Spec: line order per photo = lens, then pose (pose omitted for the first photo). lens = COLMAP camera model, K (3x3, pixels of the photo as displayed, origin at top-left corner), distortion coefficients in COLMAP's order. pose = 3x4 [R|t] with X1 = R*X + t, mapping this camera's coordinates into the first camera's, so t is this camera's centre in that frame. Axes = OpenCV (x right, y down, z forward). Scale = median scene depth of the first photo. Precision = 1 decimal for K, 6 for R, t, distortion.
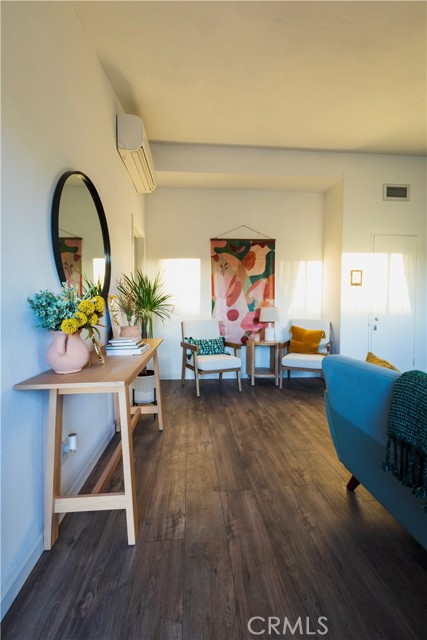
lens RADIAL K [[283.9, 0, 213.5], [0, 283.9, 320.0], [0, 0, 1]] dist [0.000223, -0.000502]
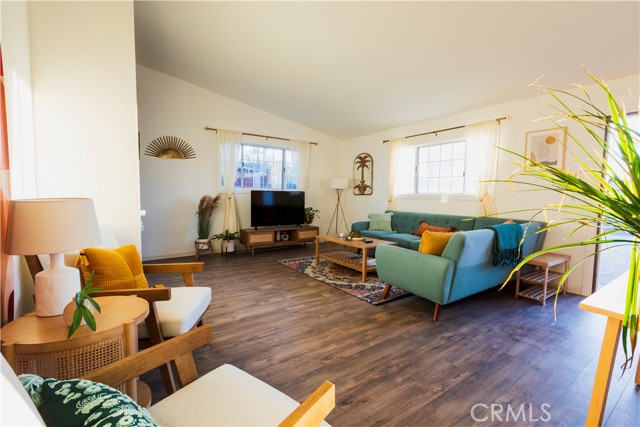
lens RADIAL K [[283.9, 0, 321.6], [0, 283.9, 214.5], [0, 0, 1]] dist [0.000223, -0.000502]
pose [[-0.504236, -0.071876, 0.860569, -0.215762], [0.019397, 0.995336, 0.094497, -0.058703], [-0.863348, 0.064342, -0.500490, 1.009807]]
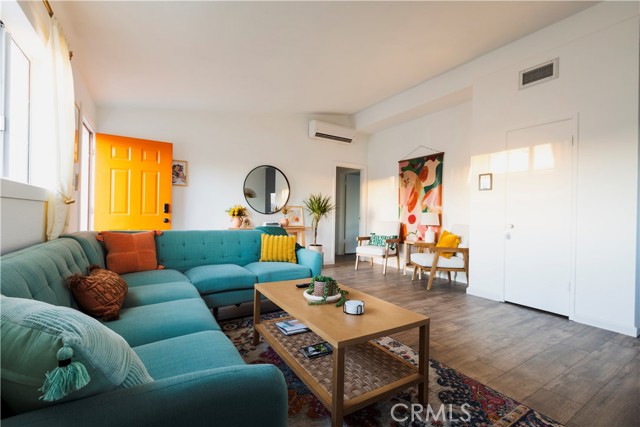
lens RADIAL K [[283.9, 0, 321.6], [0, 283.9, 214.5], [0, 0, 1]] dist [0.000223, -0.000502]
pose [[0.467476, 0.006098, -0.883985, 1.131523], [-0.046369, 0.998769, -0.017632, 0.002396], [0.882789, 0.049232, 0.467183, 0.079058]]
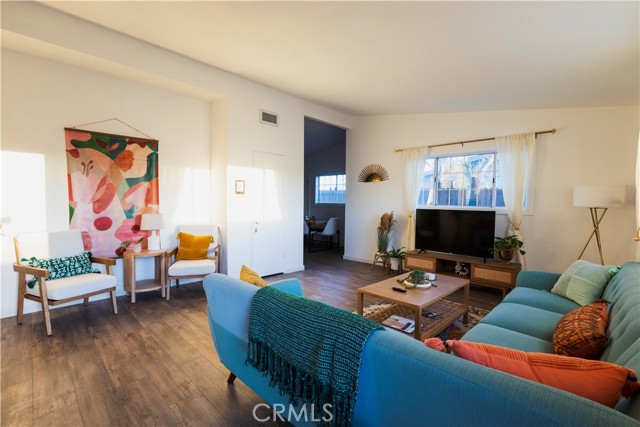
lens RADIAL K [[283.9, 0, 321.6], [0, 283.9, 214.5], [0, 0, 1]] dist [0.000223, -0.000502]
pose [[0.751159, -0.022289, 0.659745, 0.000194], [0.017294, 0.999751, 0.014086, -0.051927], [-0.659895, 0.000829, 0.751358, -0.064004]]
